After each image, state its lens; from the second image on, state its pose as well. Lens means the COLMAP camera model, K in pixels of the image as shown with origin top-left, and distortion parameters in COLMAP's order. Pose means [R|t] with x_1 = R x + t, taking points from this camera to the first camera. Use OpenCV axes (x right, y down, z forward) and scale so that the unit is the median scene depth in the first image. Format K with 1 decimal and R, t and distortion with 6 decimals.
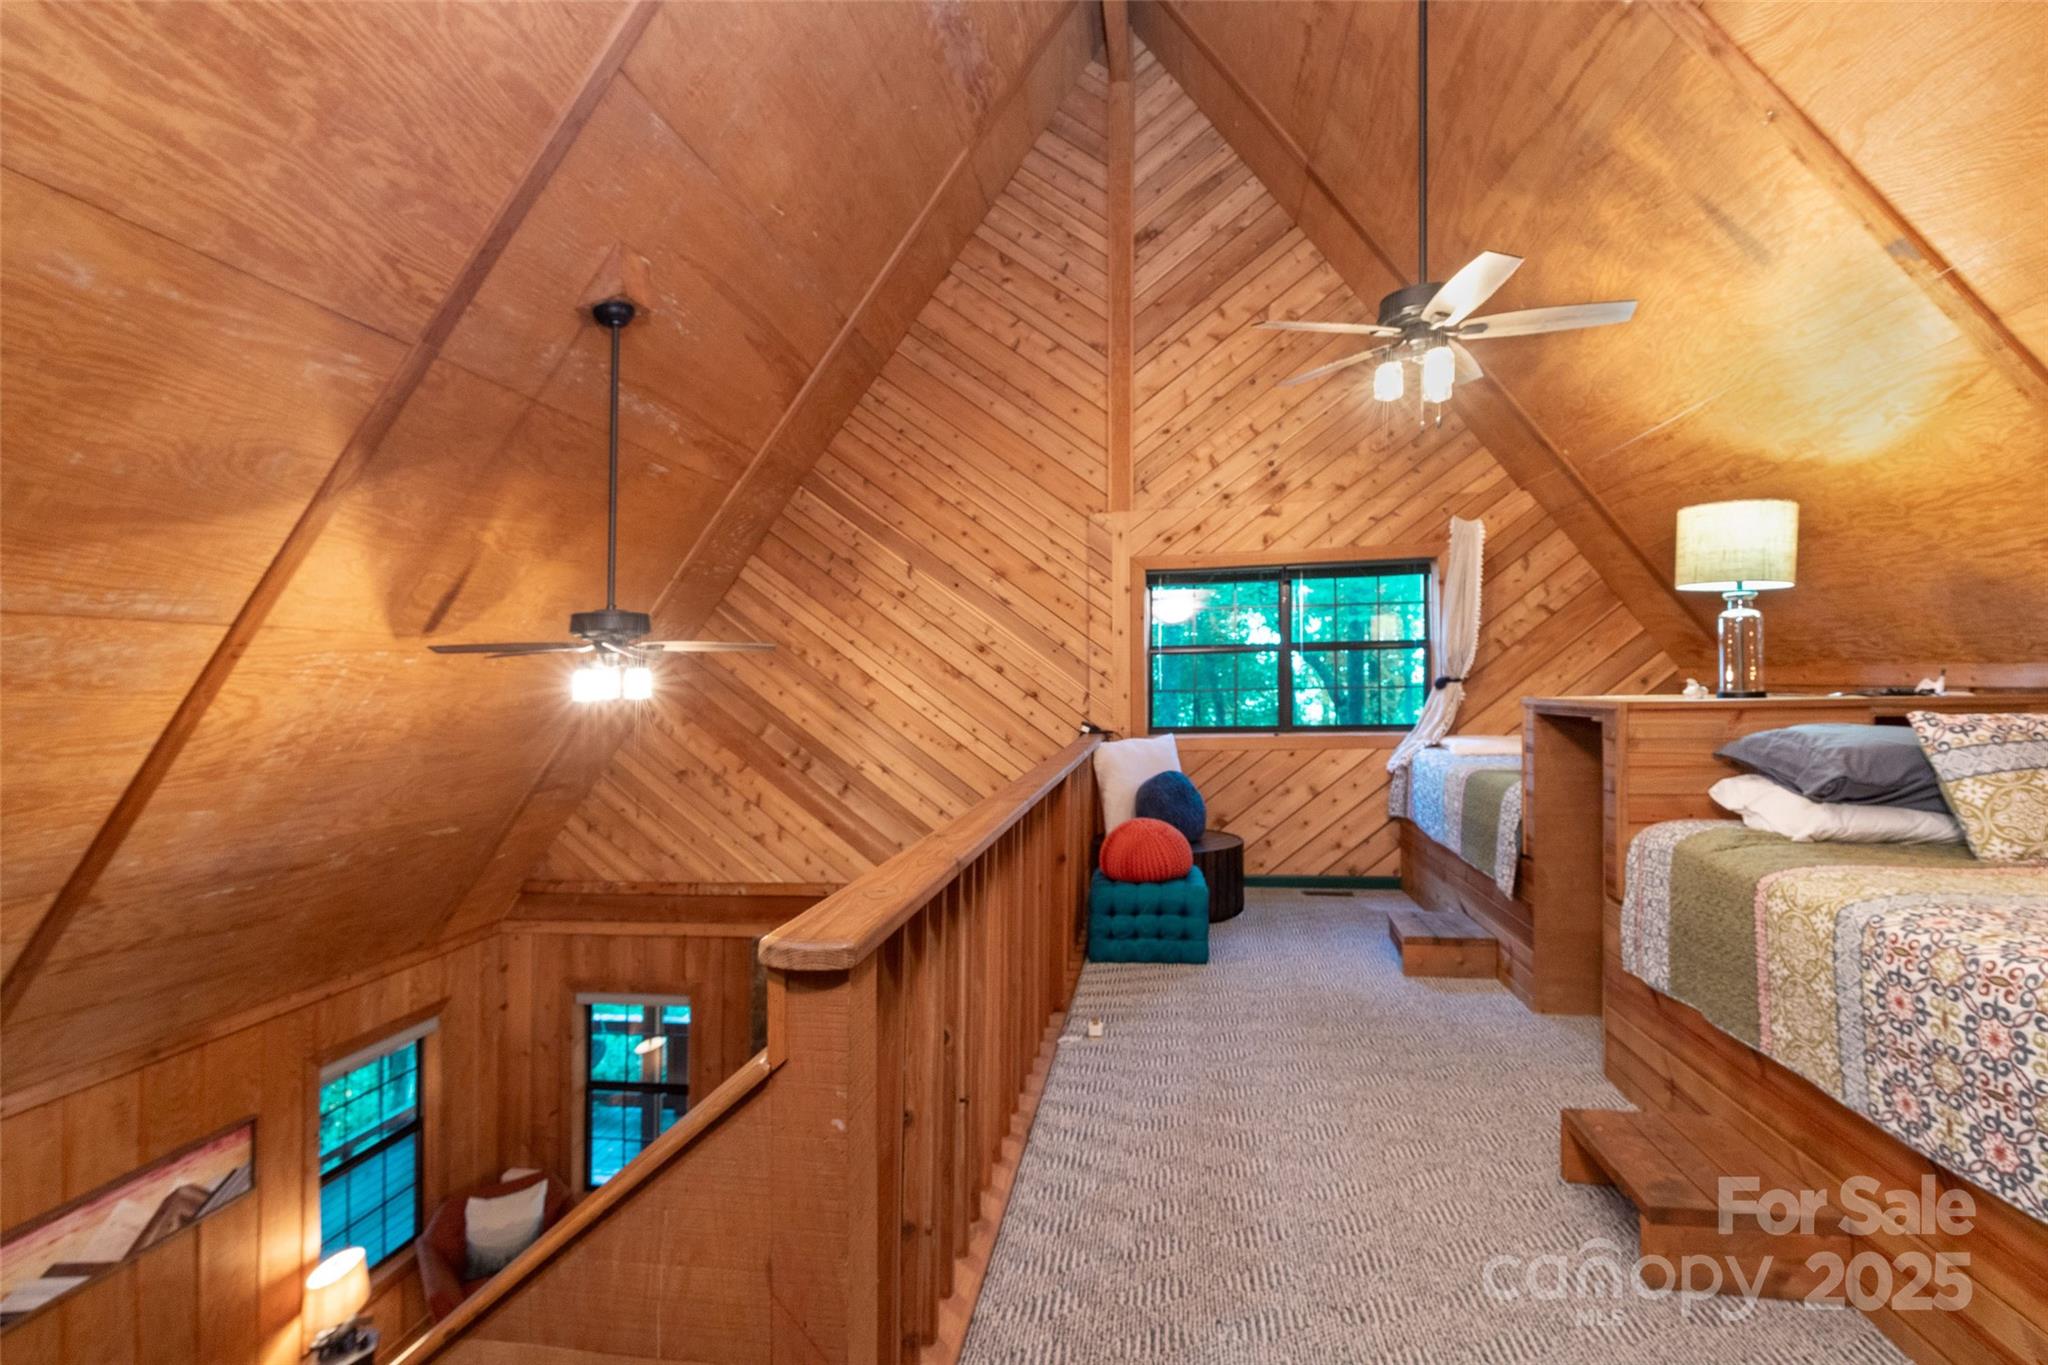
lens RADIAL K [[934.3, 0, 1031.6], [0, 934.3, 660.5], [0, 0, 1]] dist [0.001578, -0.000449]
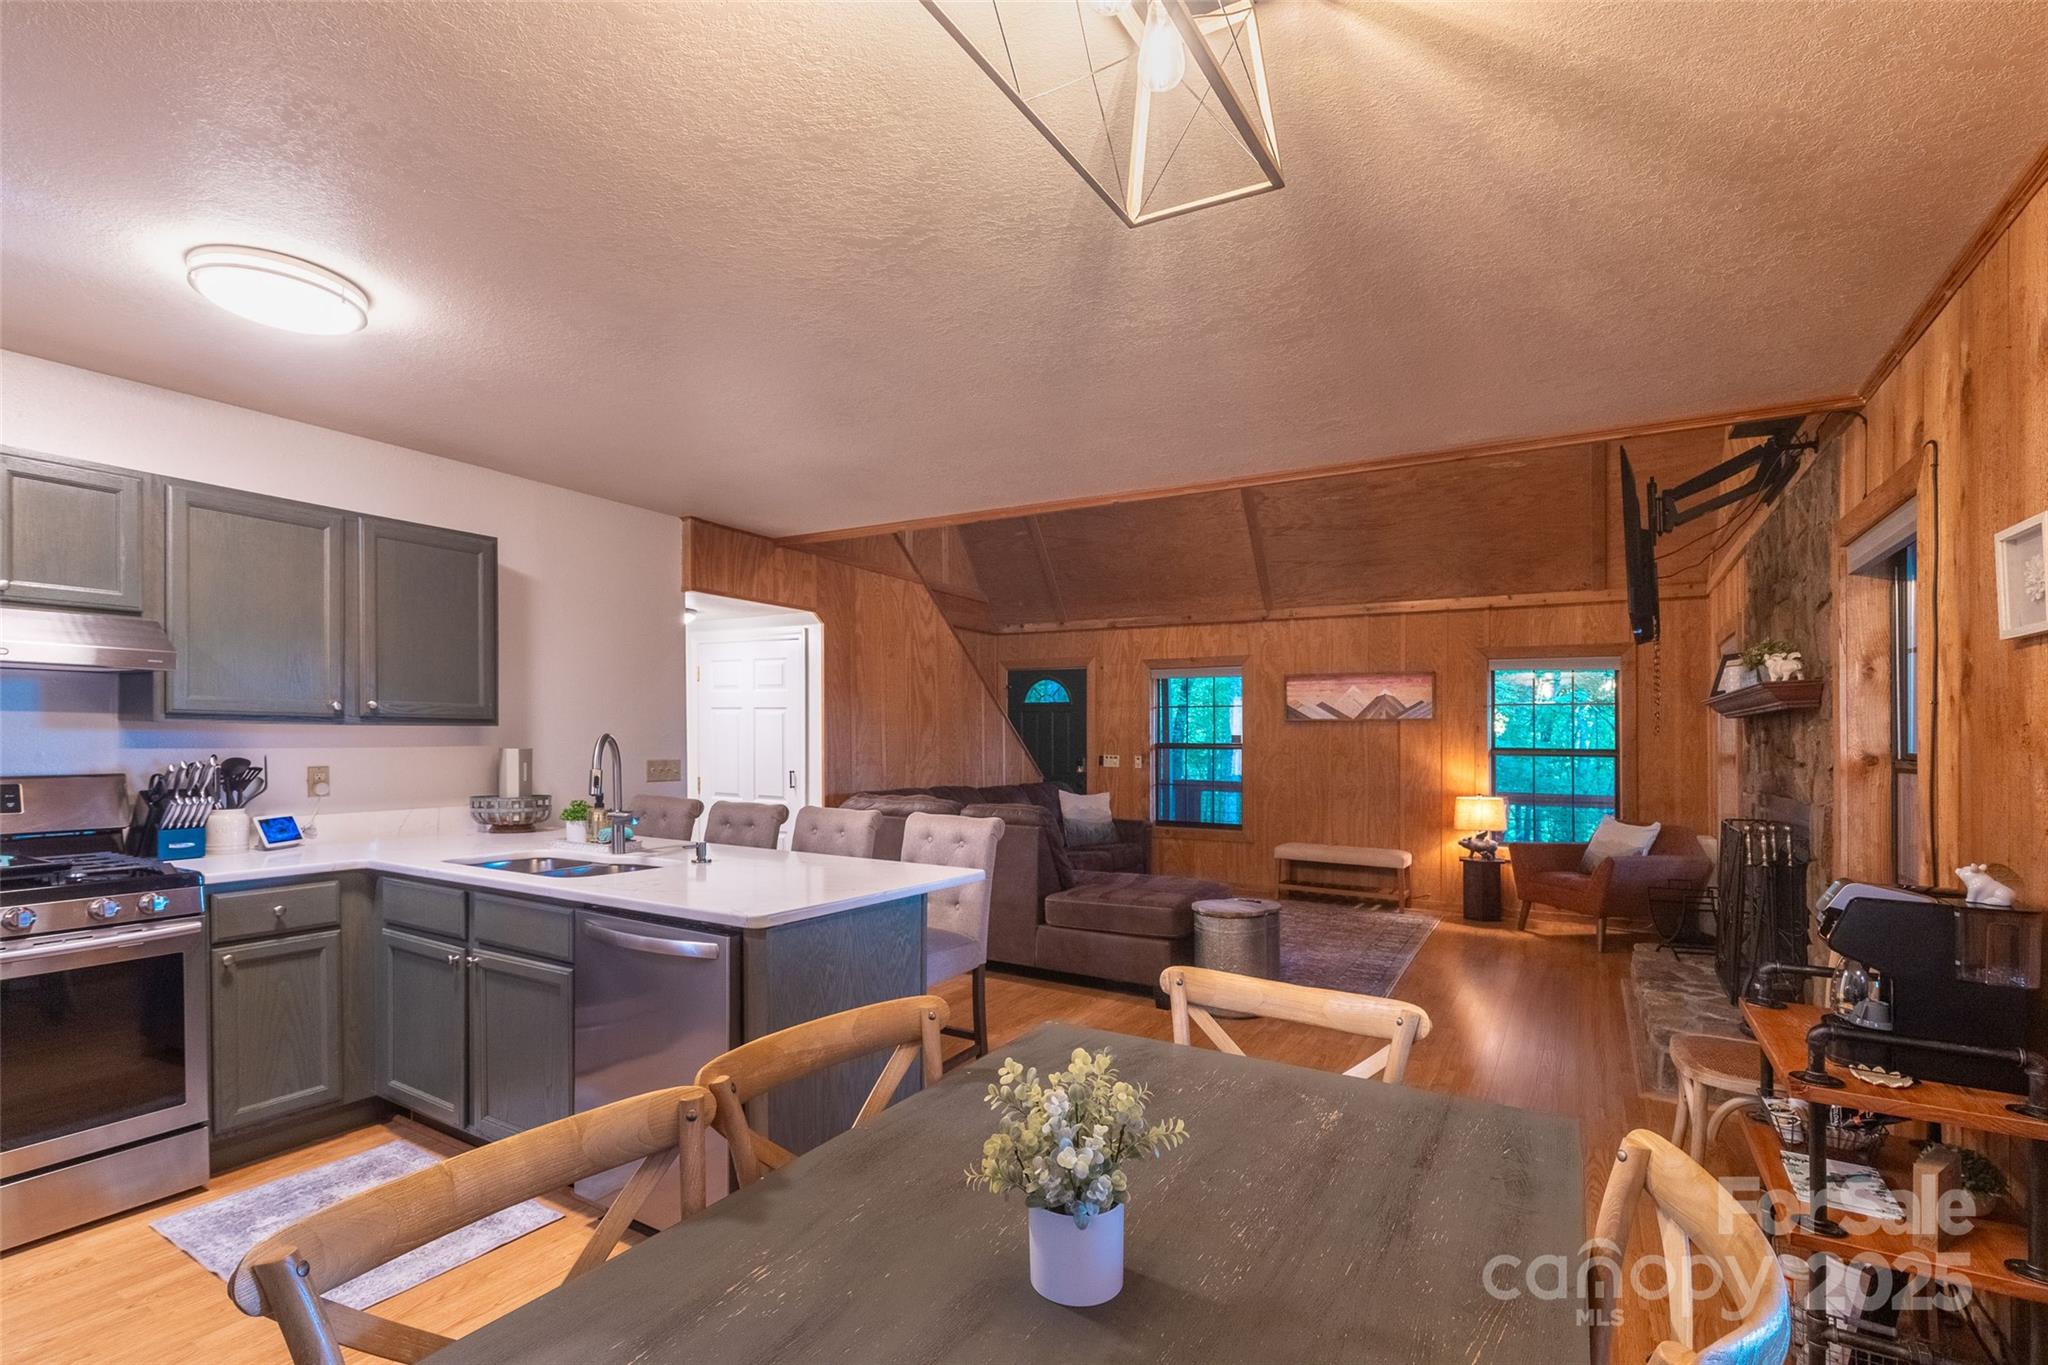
lens RADIAL K [[934.3, 0, 1016.0], [0, 934.3, 727.4], [0, 0, 1]] dist [0.001578, -0.000449]
pose [[-0.373678, -0.005272, -0.927544, 0.708199], [0.006709, 0.999942, -0.008387, 0.499212], [0.927534, -0.009357, -0.373621, 0.798057]]
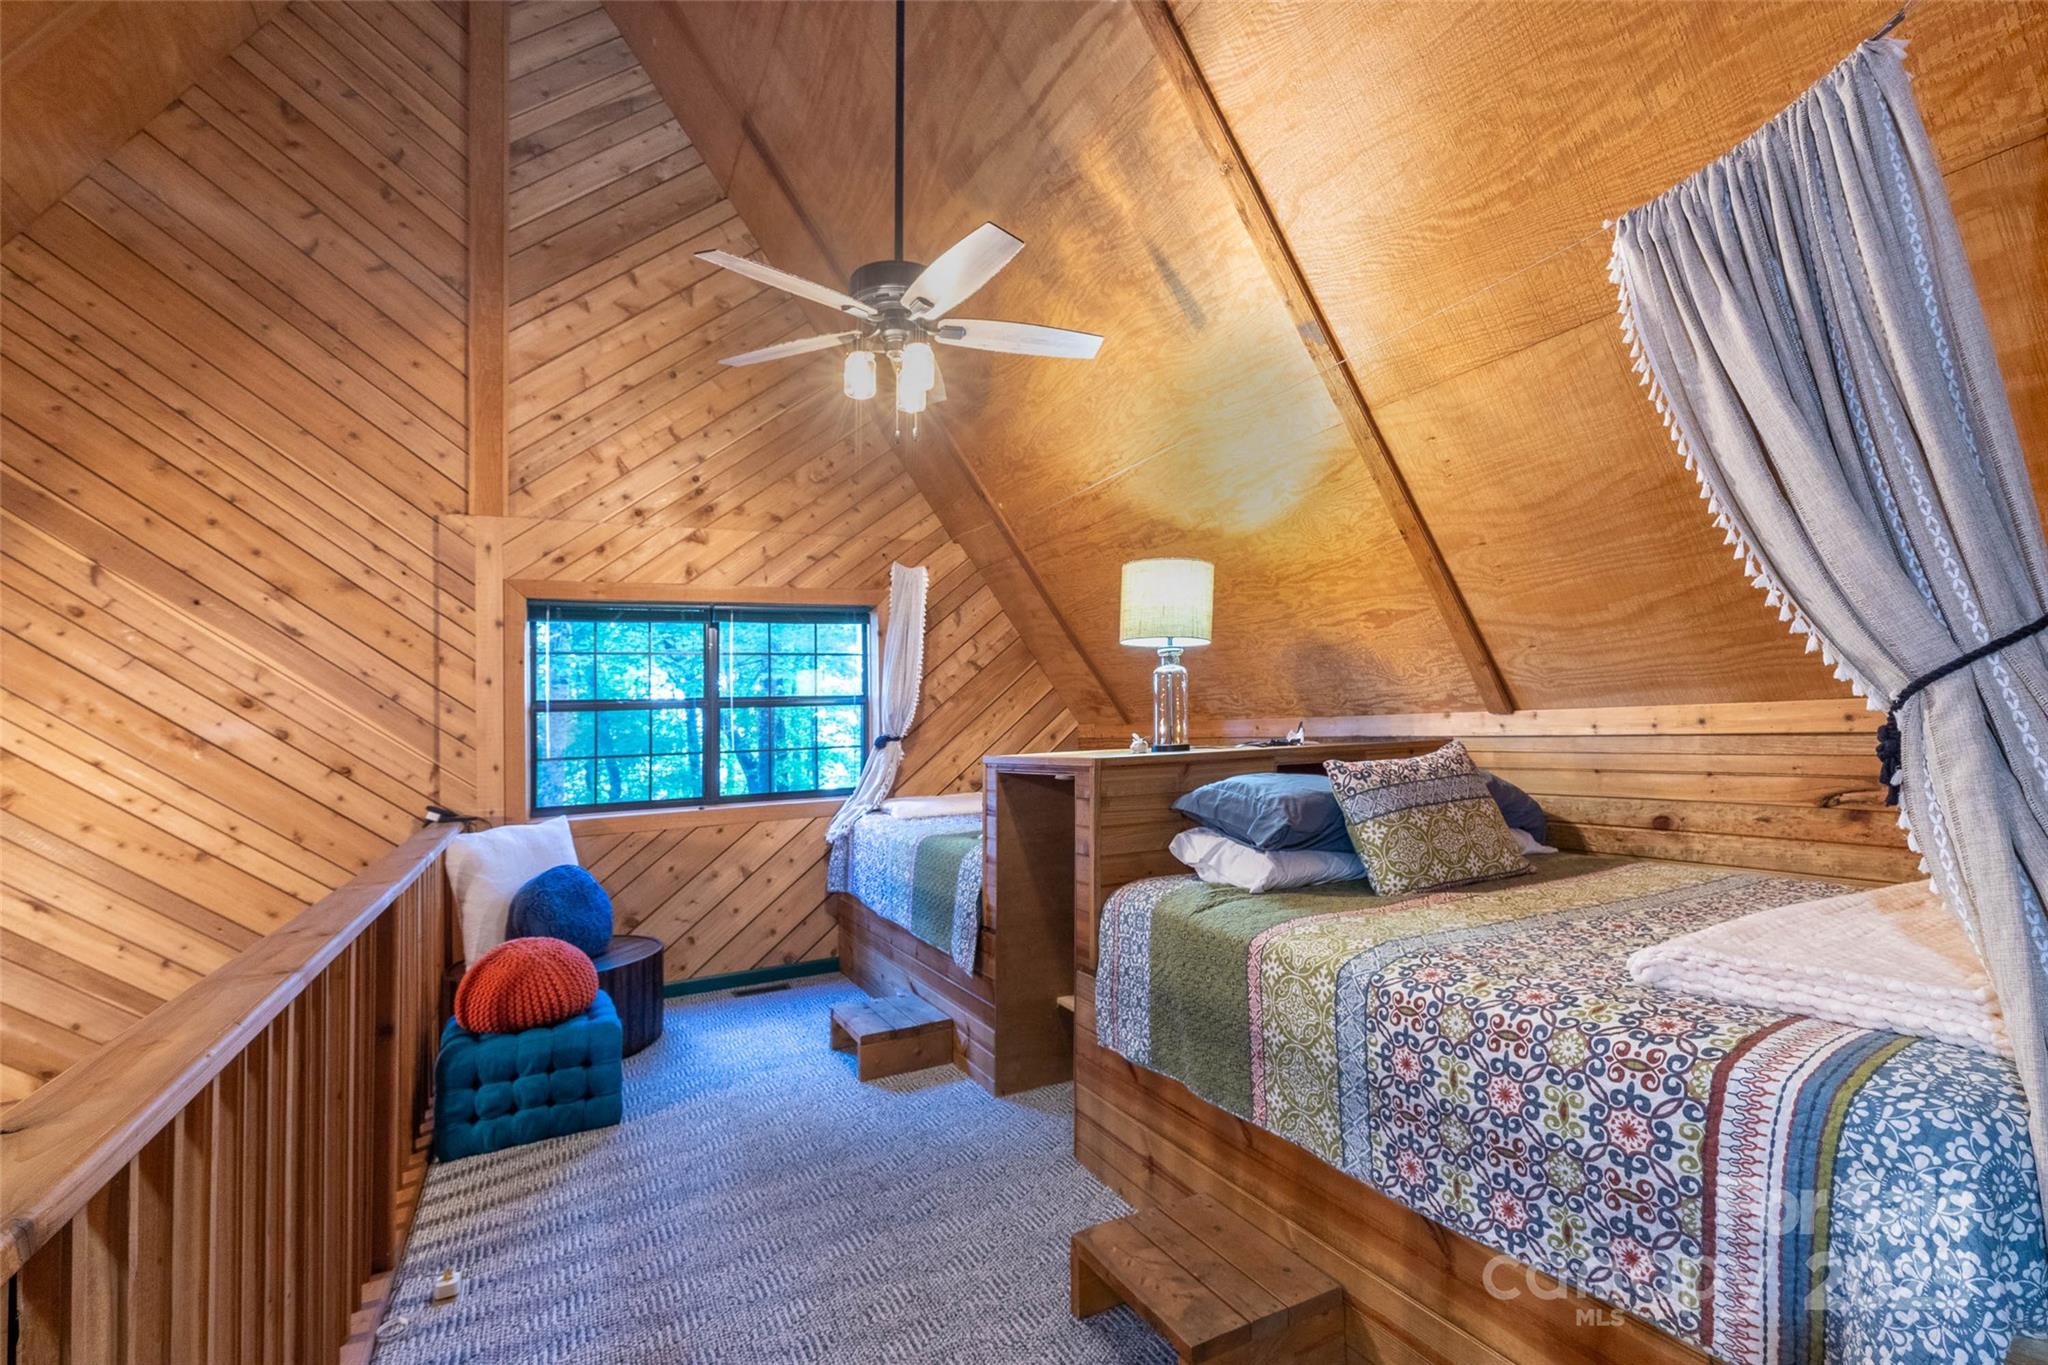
lens RADIAL K [[934.3, 0, 992.2], [0, 934.3, 709.4], [0, 0, 1]] dist [0.001578, -0.000449]
pose [[0.829487, 0.000949, 0.558525, 0.014072], [0.006759, 0.999908, -0.011738, 0.003346], [-0.558485, 0.013511, 0.829404, 0.179978]]
